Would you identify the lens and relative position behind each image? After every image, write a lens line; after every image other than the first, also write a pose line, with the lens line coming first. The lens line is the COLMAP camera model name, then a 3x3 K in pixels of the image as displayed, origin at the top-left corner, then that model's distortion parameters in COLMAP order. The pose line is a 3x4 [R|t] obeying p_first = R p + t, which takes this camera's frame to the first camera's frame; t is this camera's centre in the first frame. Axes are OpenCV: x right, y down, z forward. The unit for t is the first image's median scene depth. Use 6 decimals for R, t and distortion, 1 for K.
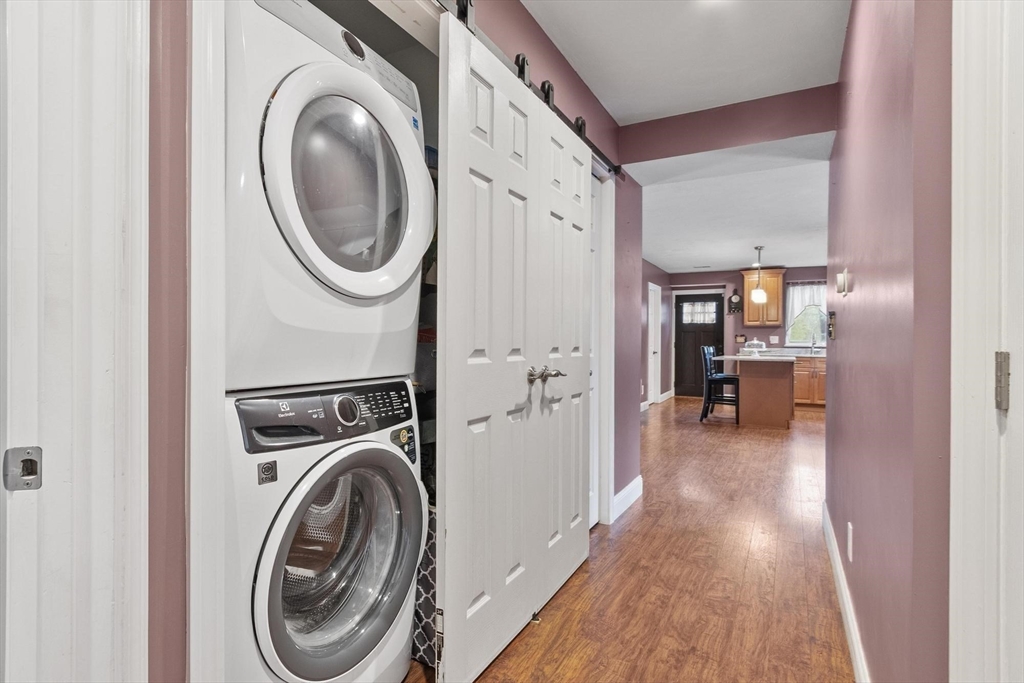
lens RADIAL K [[511.5, 0, 516.3], [0, 511.5, 339.0], [0, 0, 1]] dist [0.000159, 0.039646]
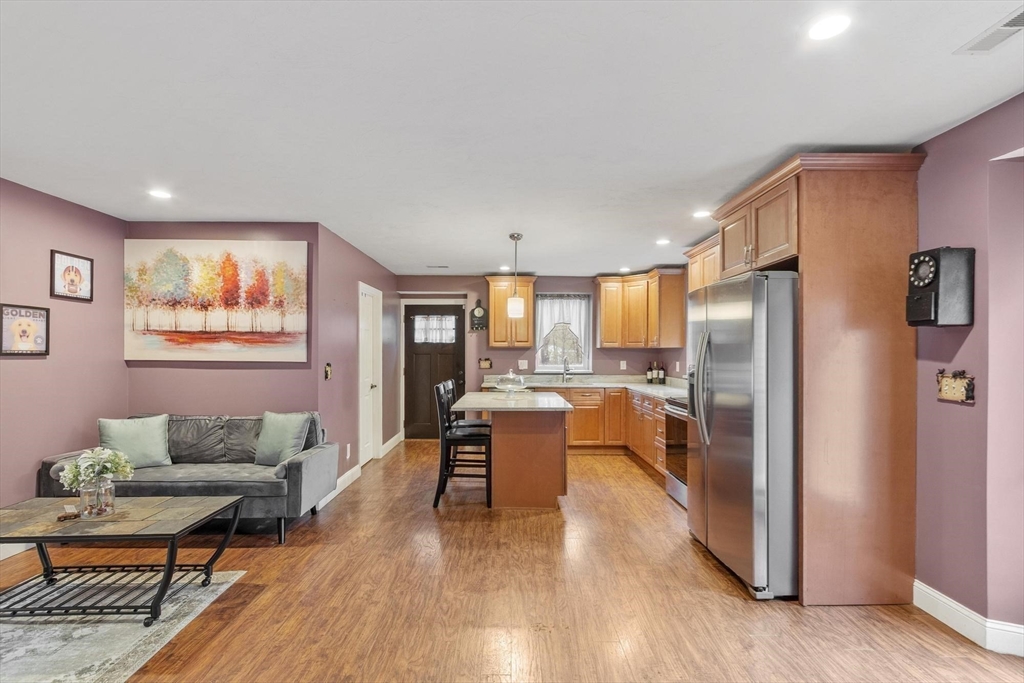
lens RADIAL K [[474.9, 0, 509.4], [0, 474.9, 351.4], [0, 0, 1]] dist [0.000929, -0.000618]
pose [[0.882377, -0.004929, 0.470518, 0.129000], [0.003141, 0.999985, 0.004586, -0.022135], [-0.470533, -0.002568, 0.882379, 0.341499]]
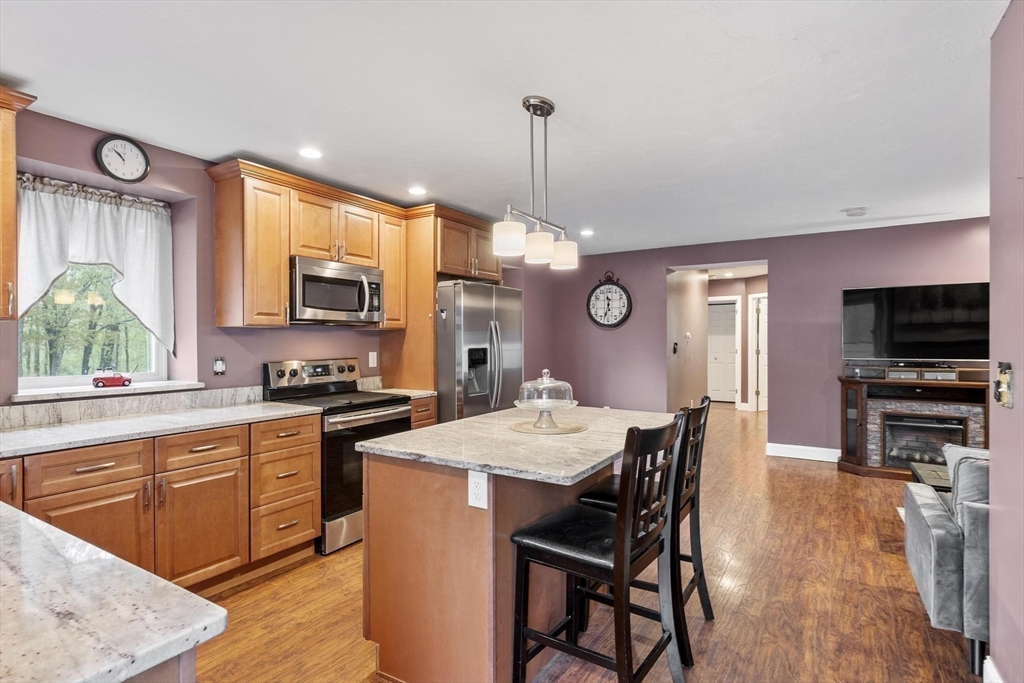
lens RADIAL K [[517.3, 0, 512.0], [0, 517.3, 341.5], [0, 0, 1]] dist [0.001685, 0.000263]
pose [[-0.997564, -0.006571, 0.069453, 0.352840], [-0.006479, 0.999978, 0.001547, -0.016378], [-0.069461, 0.001093, -0.997584, 1.017713]]
